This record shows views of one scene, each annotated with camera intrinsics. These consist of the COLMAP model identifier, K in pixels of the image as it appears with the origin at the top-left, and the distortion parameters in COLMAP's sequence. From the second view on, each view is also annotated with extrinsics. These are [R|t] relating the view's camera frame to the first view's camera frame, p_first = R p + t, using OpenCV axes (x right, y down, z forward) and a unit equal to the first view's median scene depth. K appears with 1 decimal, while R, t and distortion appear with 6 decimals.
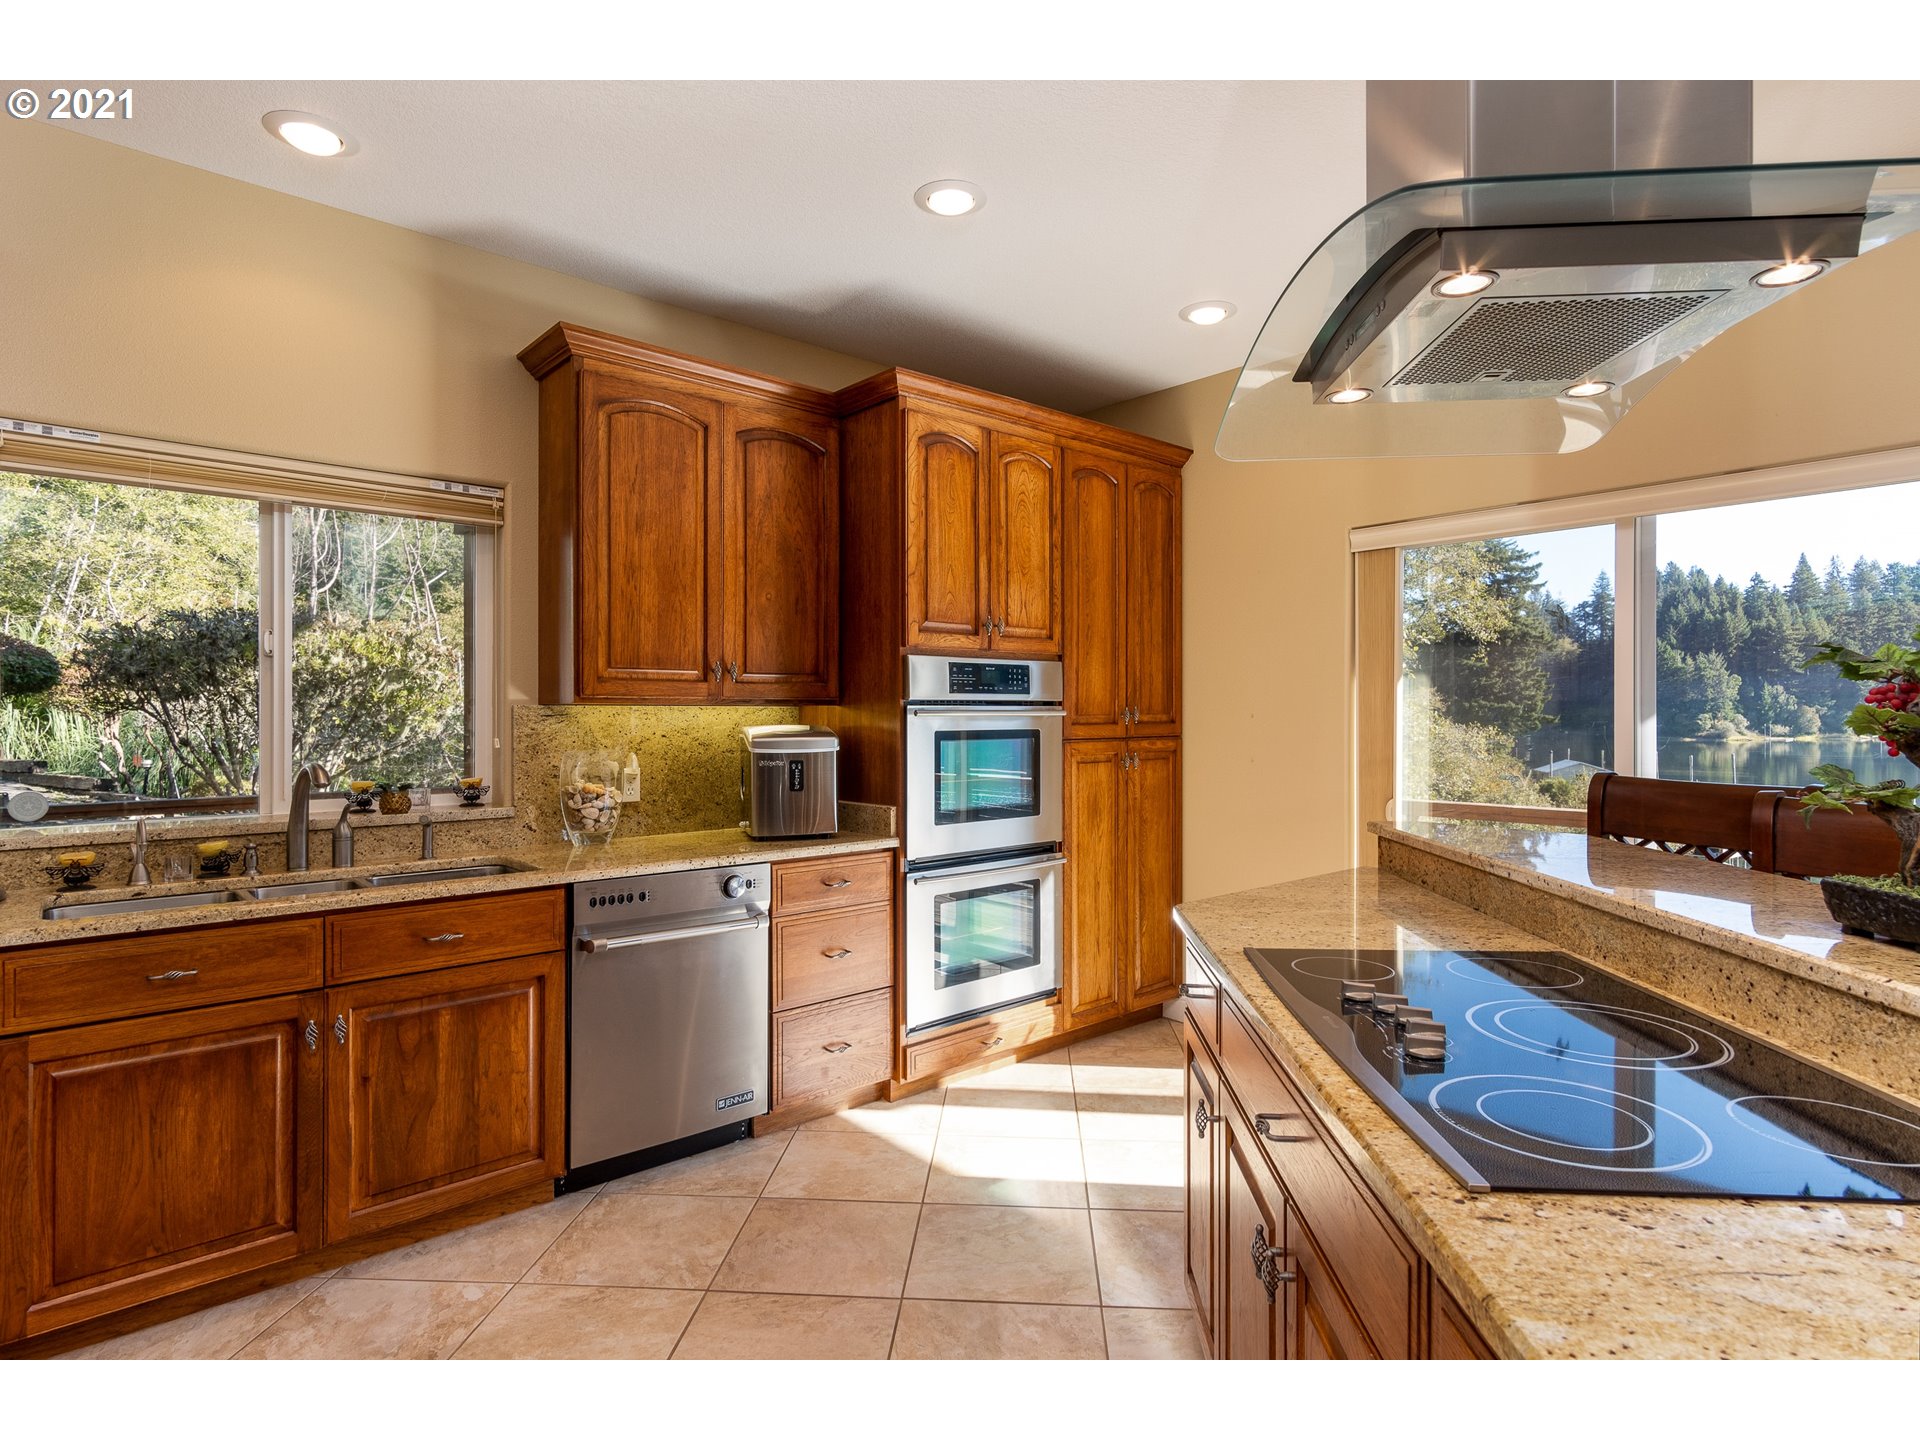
lens RADIAL K [[1014.1, 0, 963.3], [0, 1014.1, 714.1], [0, 0, 1]] dist [0.001196, 0.000060]
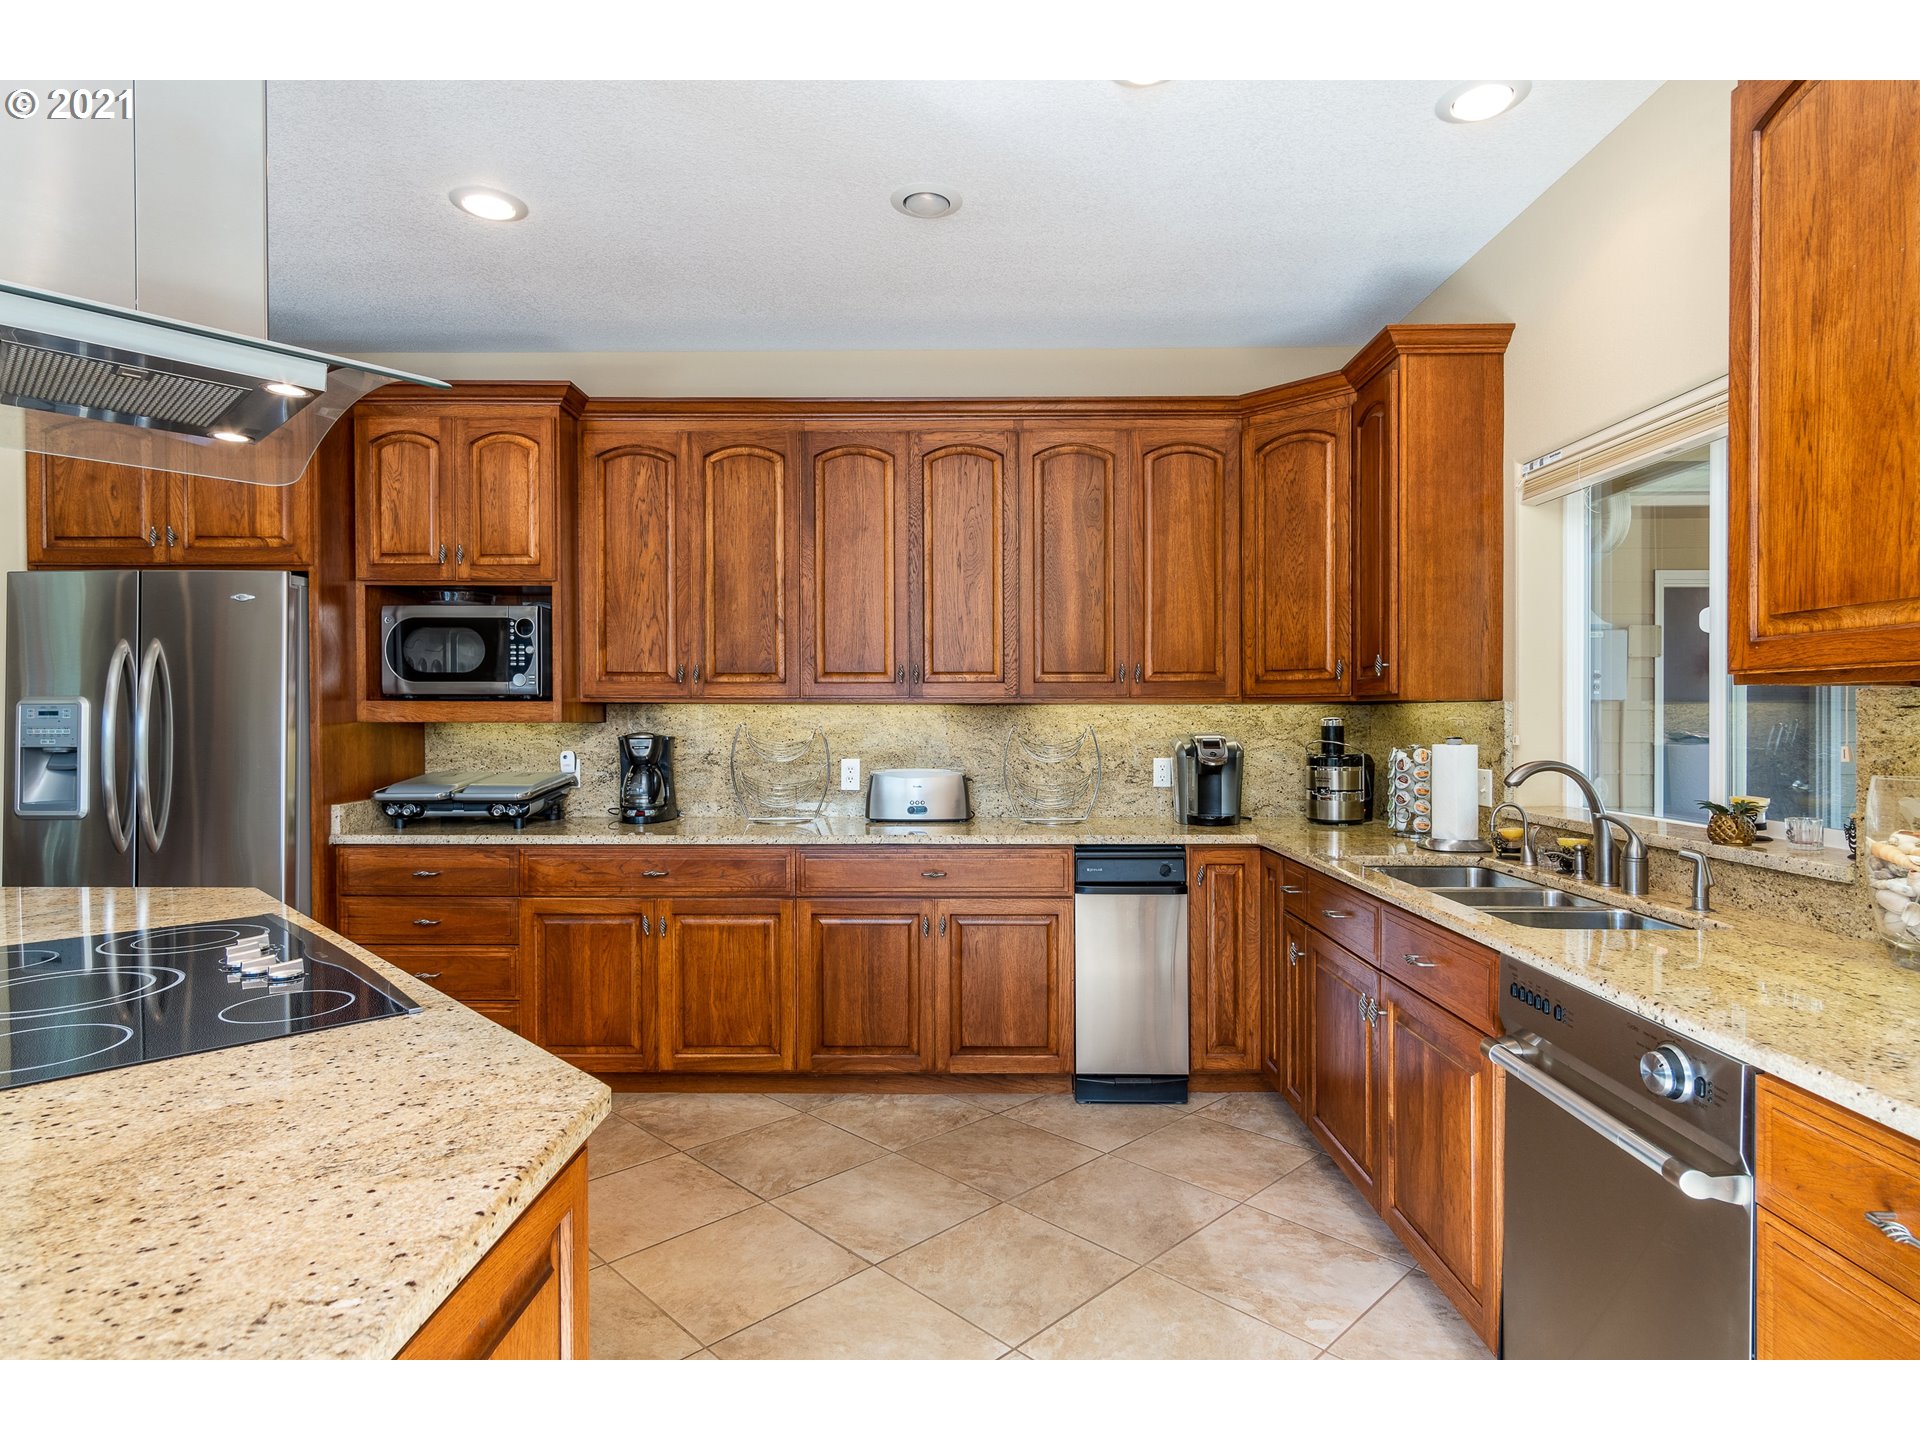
lens RADIAL K [[1011.9, 0, 952.1], [0, 1011.9, 716.4], [0, 0, 1]] dist [0.002598, 0.000153]
pose [[-0.670726, 0.004167, -0.741693, 0.317723], [0.002664, 0.999991, 0.003209, 0.003265], [0.741700, 0.000177, -0.670731, 1.004404]]
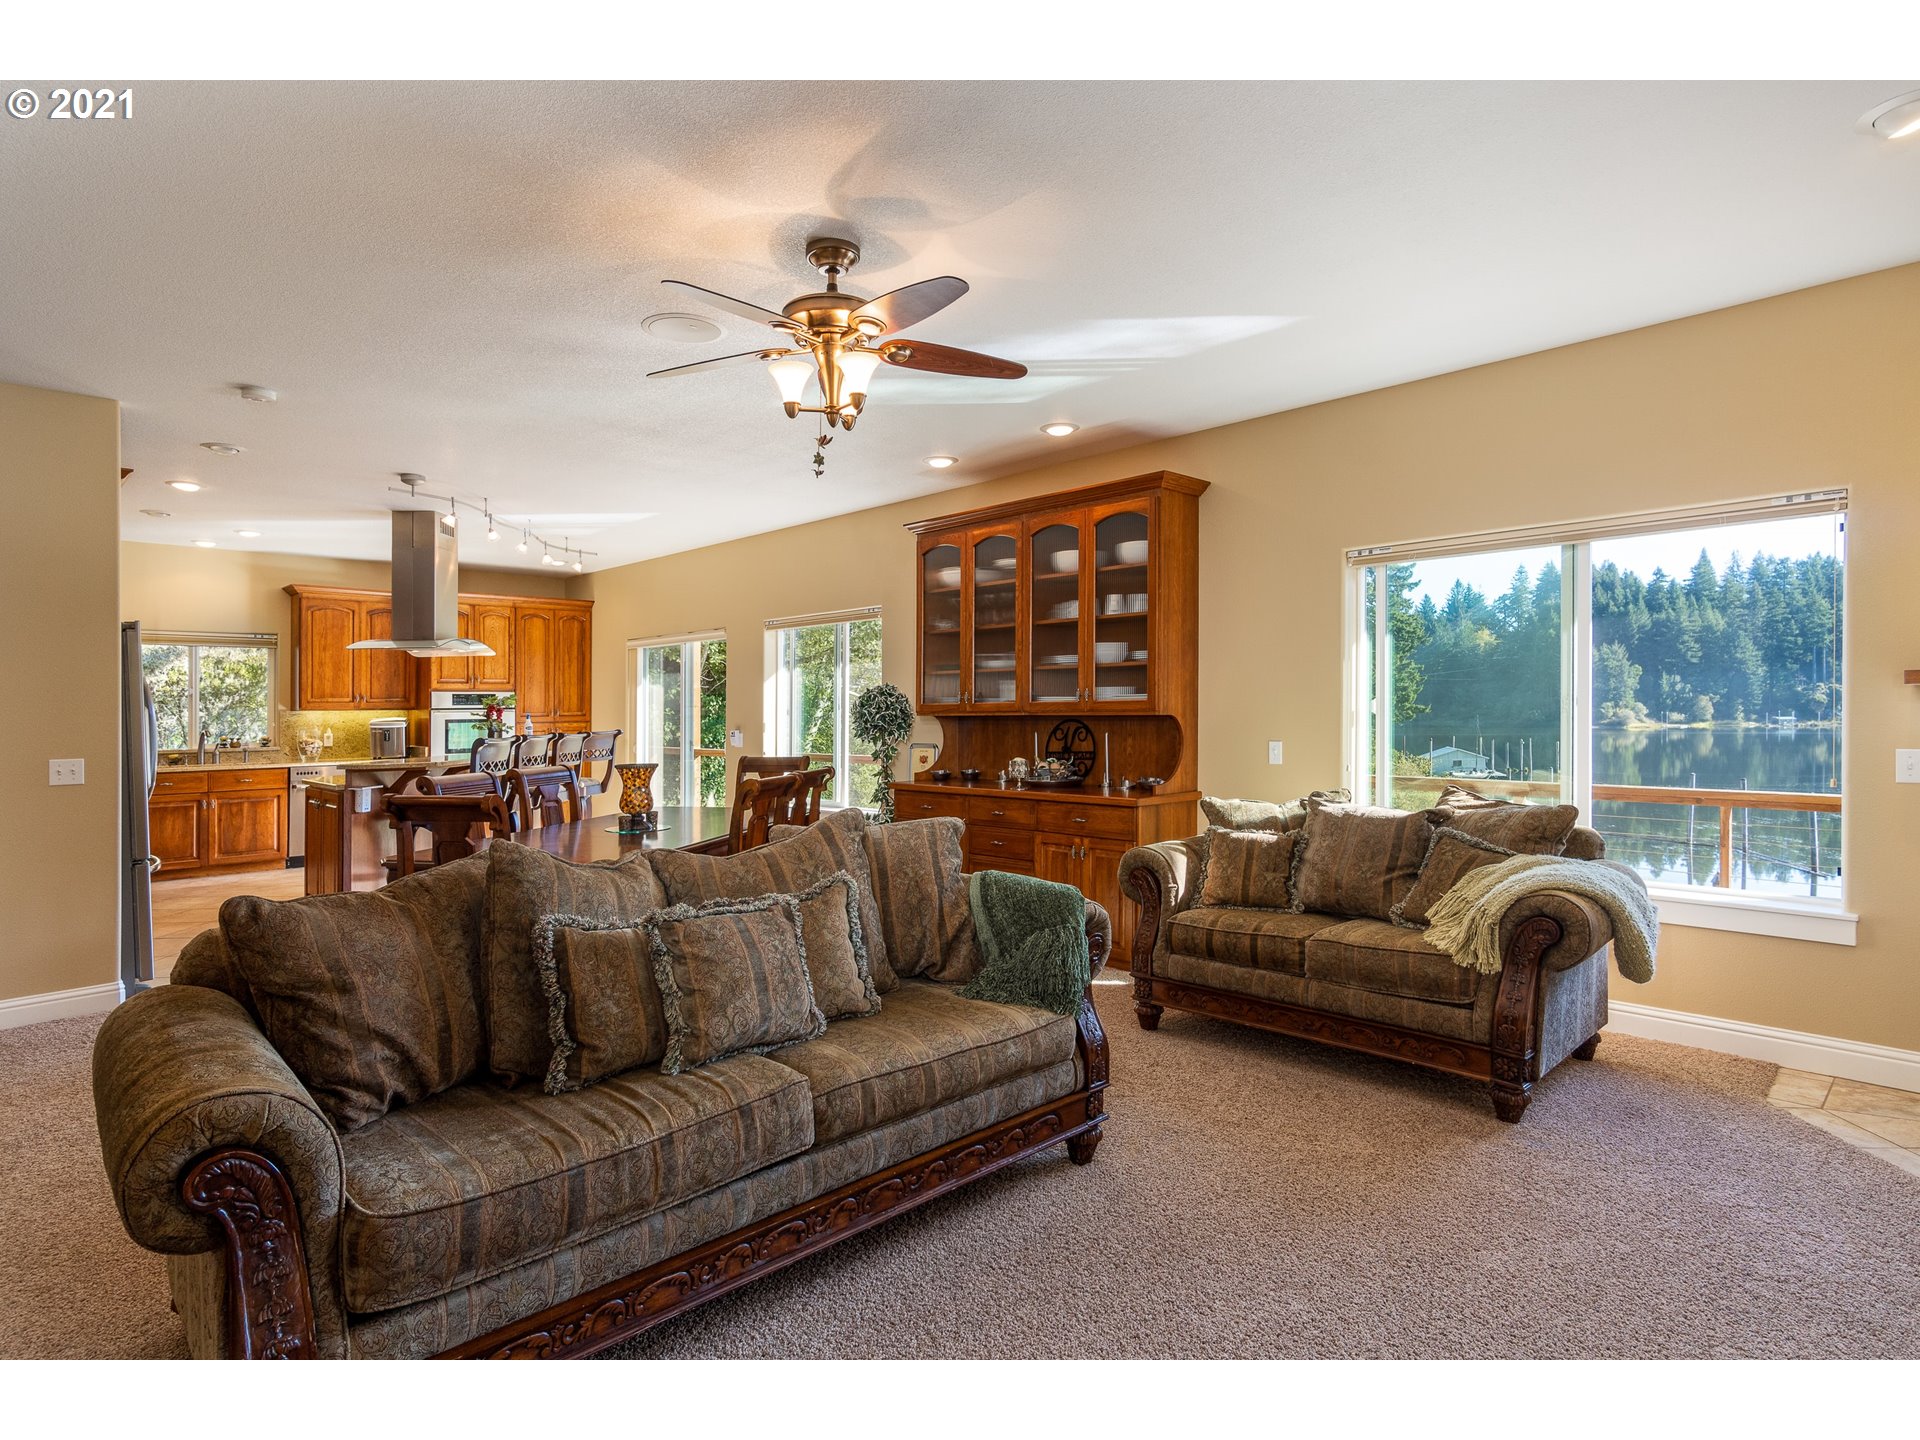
lens RADIAL K [[1026.0, 0, 968.8], [0, 1026.0, 703.2], [0, 0, 1]] dist [0.001598, 0.005972]
pose [[0.998543, -0.005726, 0.053656, 1.333677], [0.005893, 0.999978, -0.002940, -0.011336], [-0.053638, 0.003252, 0.998555, -1.987677]]
